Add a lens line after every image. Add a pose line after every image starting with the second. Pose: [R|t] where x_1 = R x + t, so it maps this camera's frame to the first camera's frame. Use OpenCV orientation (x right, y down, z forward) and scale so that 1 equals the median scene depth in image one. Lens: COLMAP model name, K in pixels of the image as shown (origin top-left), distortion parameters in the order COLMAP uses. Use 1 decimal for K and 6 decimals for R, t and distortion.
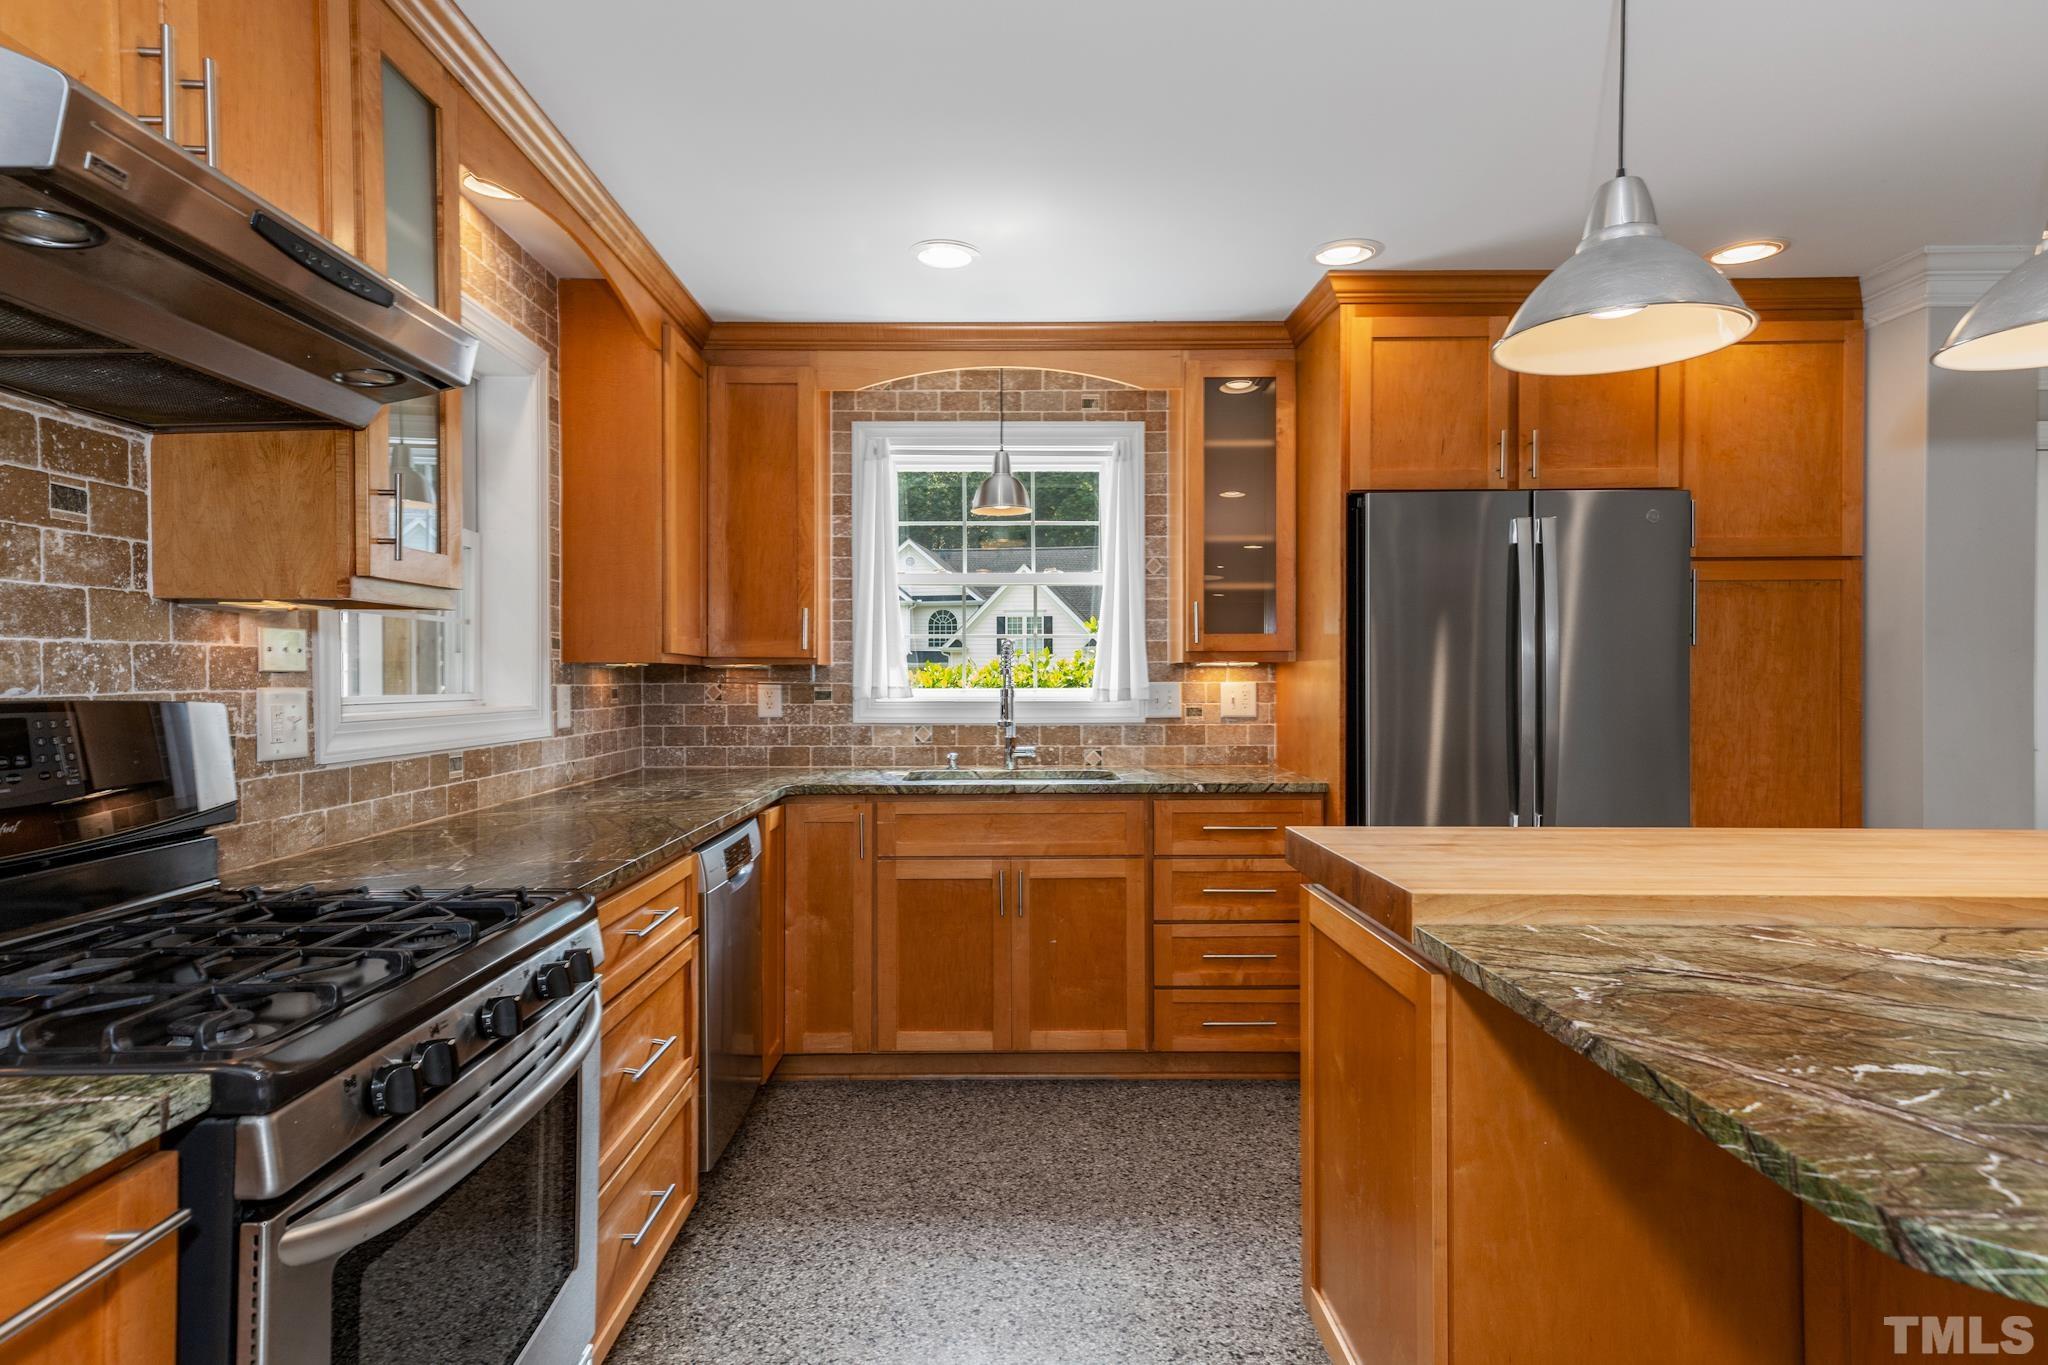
lens RADIAL K [[1085.3, 0, 1012.0], [0, 1085.3, 687.0], [0, 0, 1]] dist [0.021395, -0.000690]
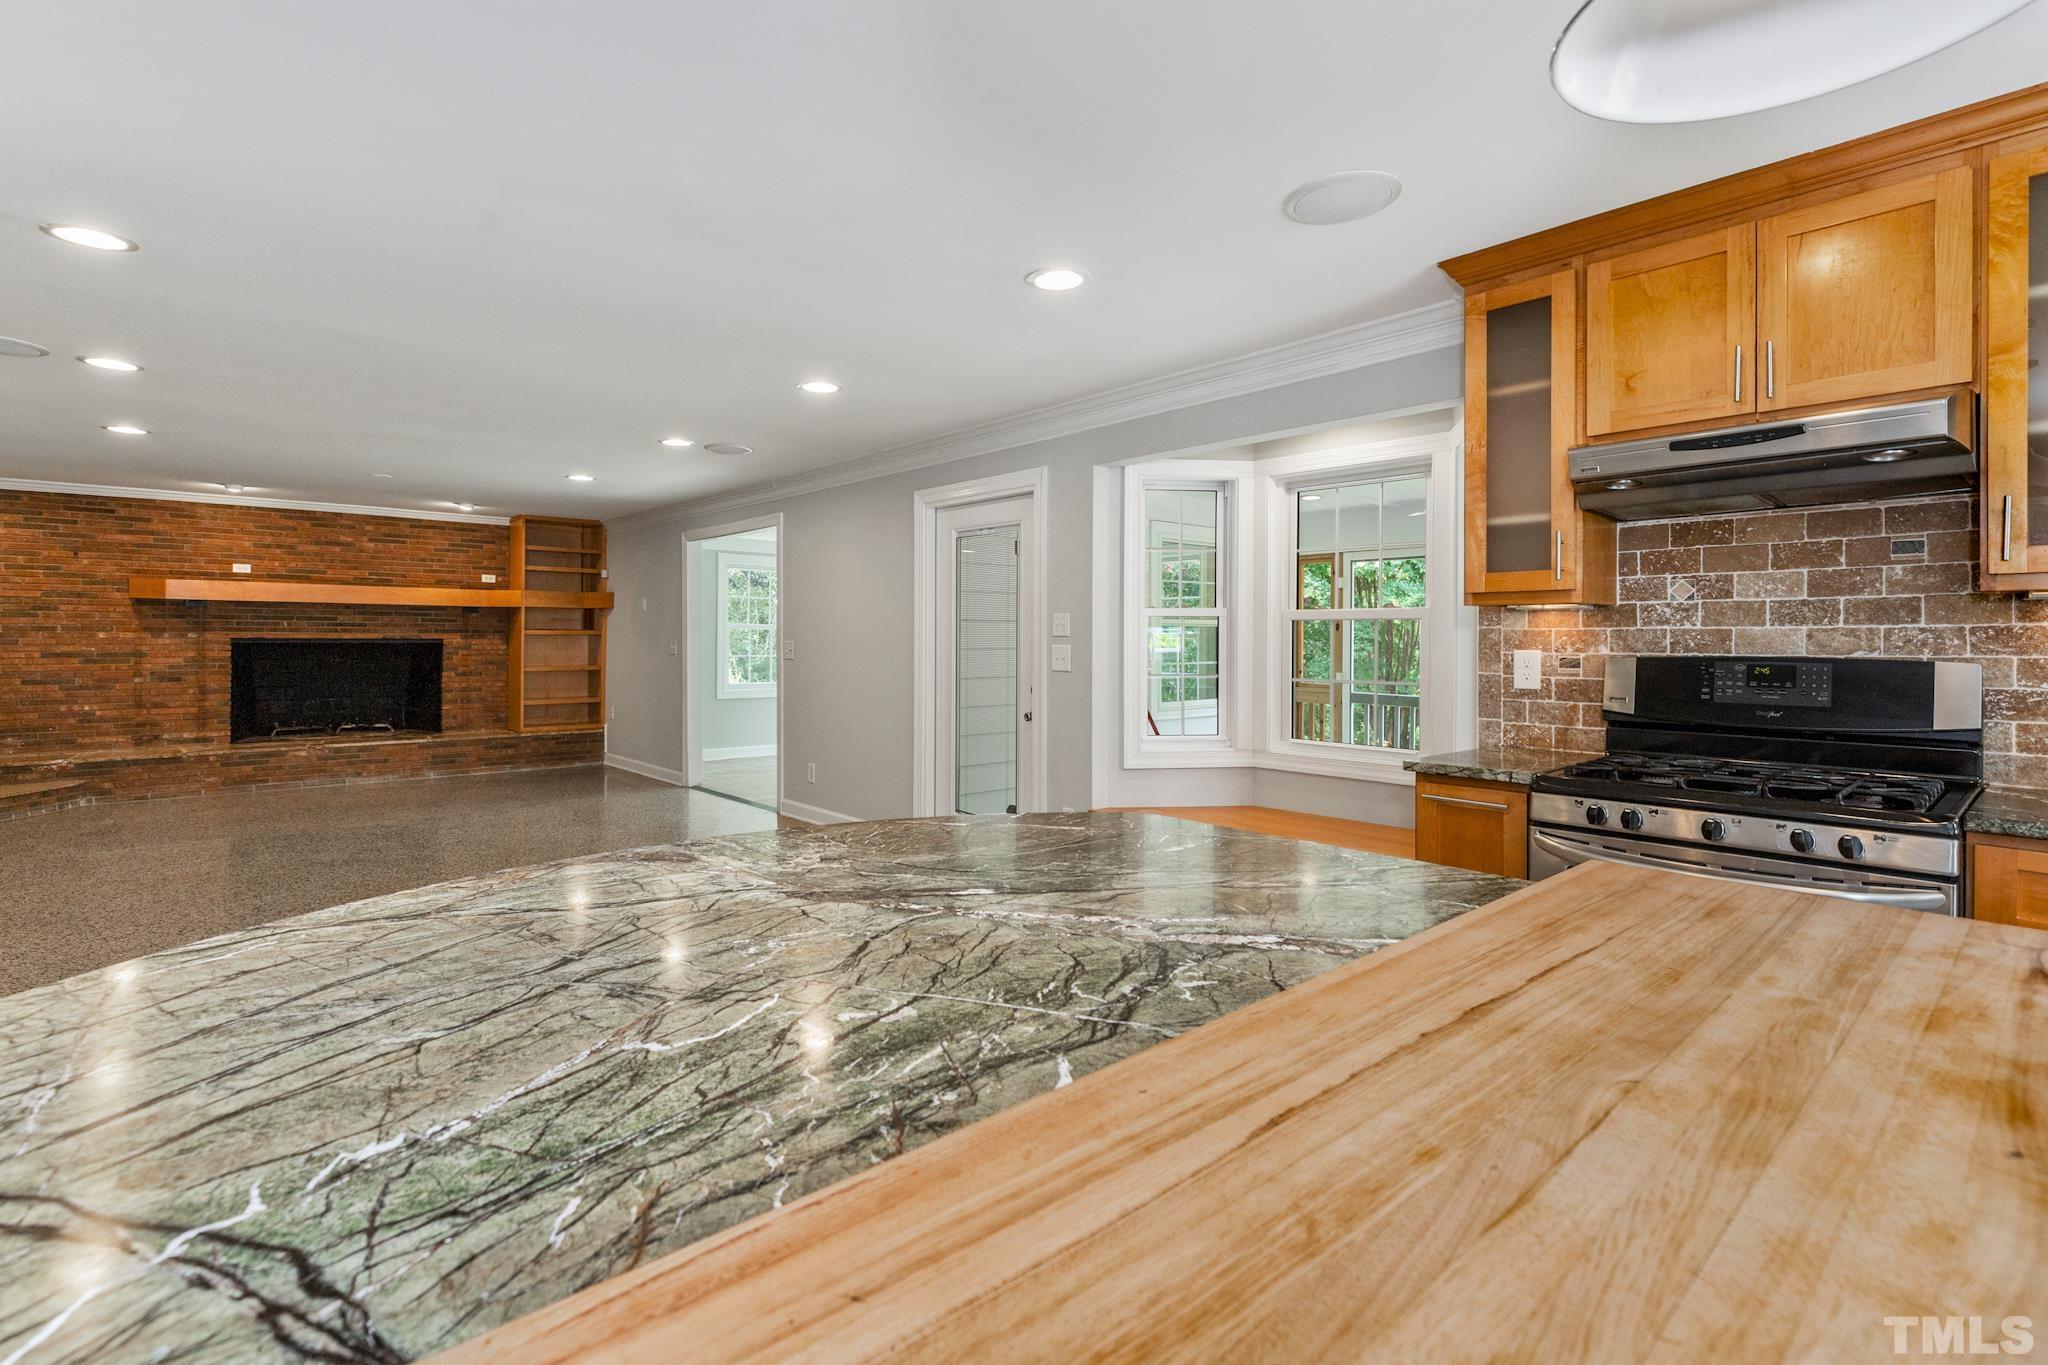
lens RADIAL K [[955.5, 0, 986.0], [0, 955.5, 637.3], [0, 0, 1]] dist [0.003246, -0.000985]
pose [[-0.768835, -0.006809, -0.639412, 0.834143], [-0.011379, 0.999931, 0.003034, -0.007485], [0.639347, 0.009608, -0.768859, 0.800947]]
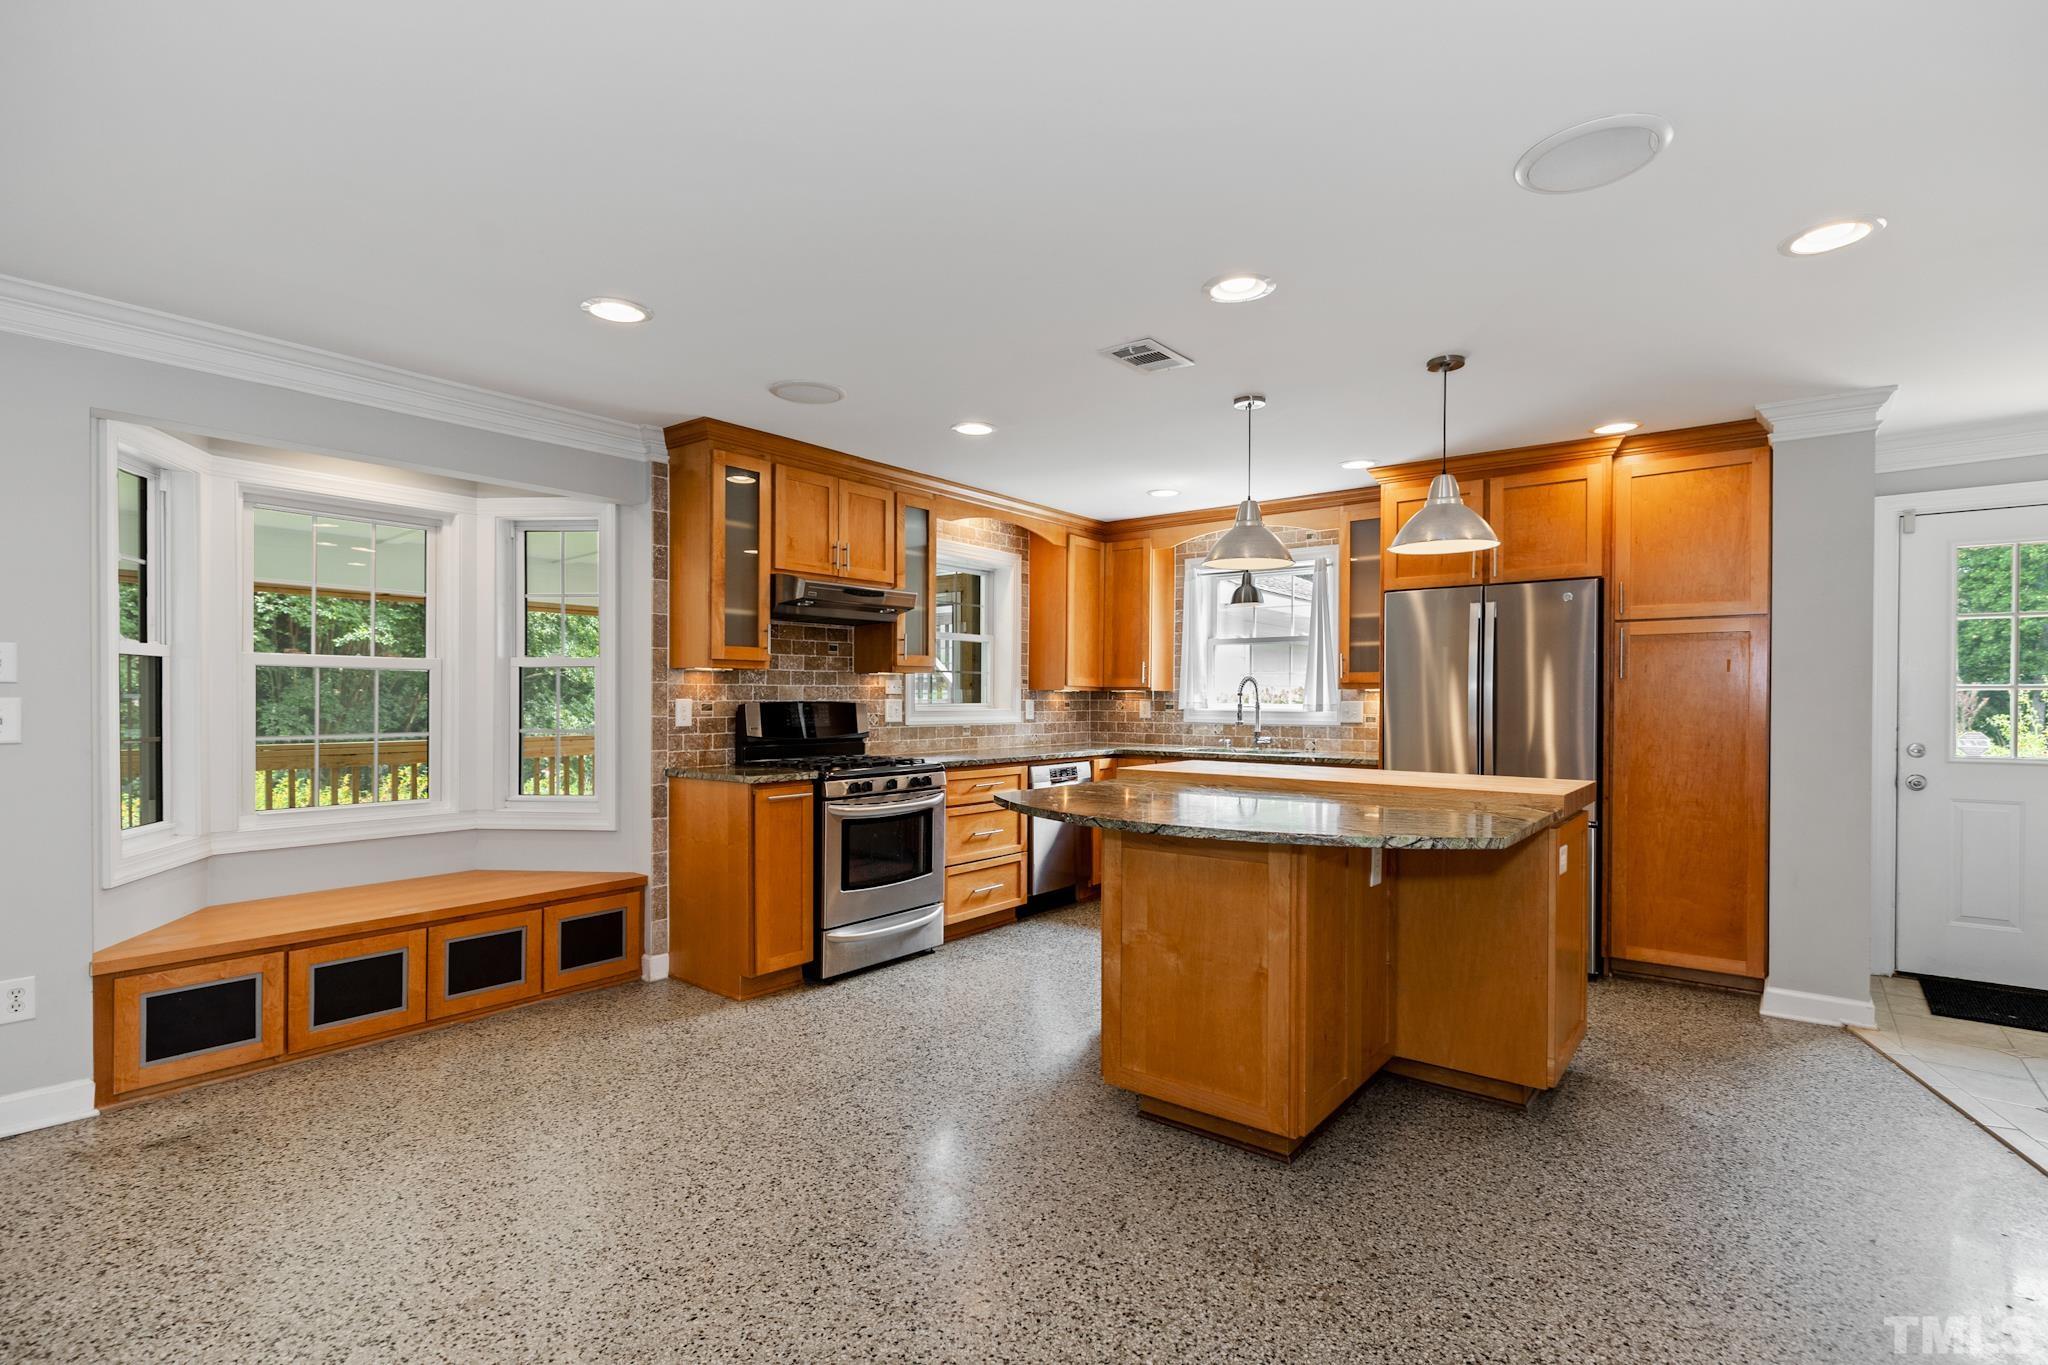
lens RADIAL K [[955.5, 0, 1023.6], [0, 955.5, 689.3], [0, 0, 1]] dist [0.003246, -0.000985]
pose [[0.783496, -0.000207, -0.621397, 1.083501], [-0.010997, 0.999839, -0.014200, 0.005732], [0.621300, 0.017959, 0.783367, -0.741378]]
